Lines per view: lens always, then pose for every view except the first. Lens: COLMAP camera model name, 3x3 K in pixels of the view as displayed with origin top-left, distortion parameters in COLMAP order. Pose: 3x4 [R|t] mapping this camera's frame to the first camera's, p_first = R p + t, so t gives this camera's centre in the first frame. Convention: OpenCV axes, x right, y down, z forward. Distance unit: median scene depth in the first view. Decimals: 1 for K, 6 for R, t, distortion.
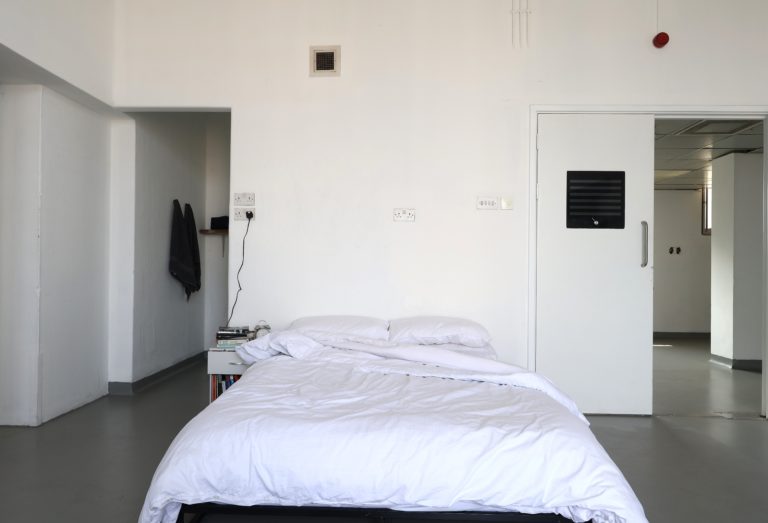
lens RADIAL K [[599.3, 0, 384.0], [0, 599.3, 261.5], [0, 0, 1]] dist [0.000373, 0.002292]
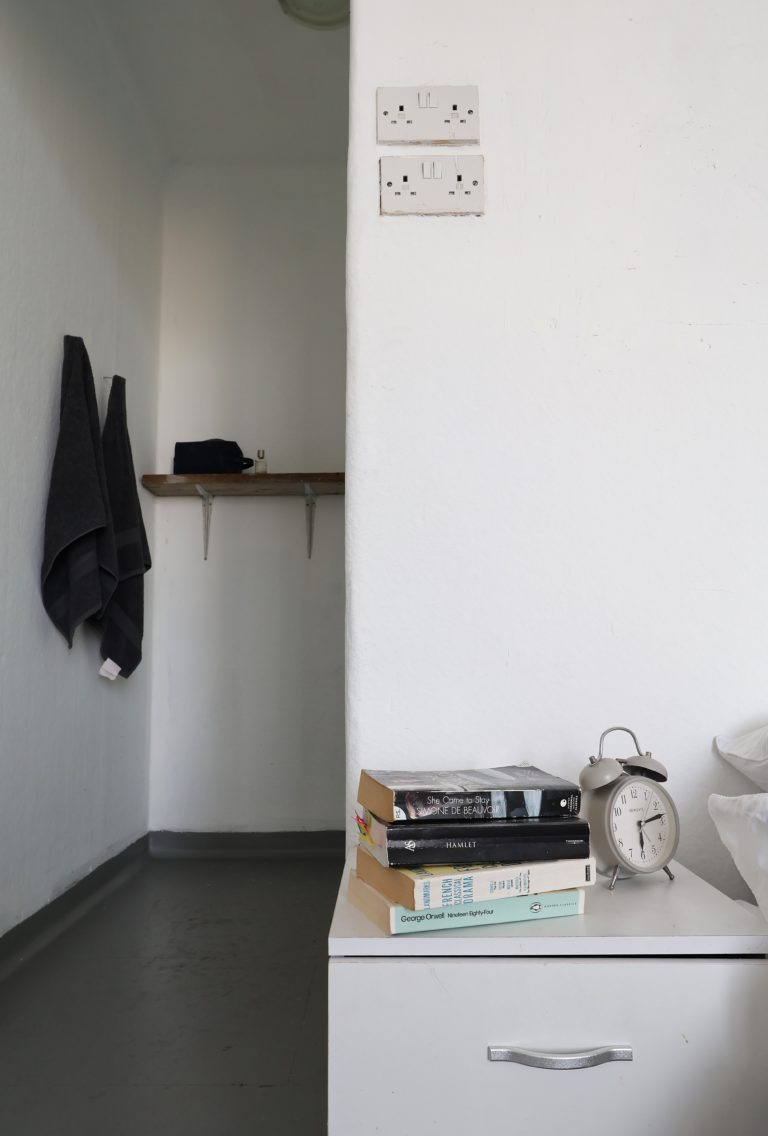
lens RADIAL K [[868.0, 0, 384.0], [0, 868.0, 568.0], [0, 0, 1]] dist [0.000790, 0.000199]
pose [[0.999741, -0.015565, 0.016602, -0.309944], [0.017439, 0.992681, -0.119498, 0.096790], [-0.014620, 0.119757, 0.992696, 0.894180]]
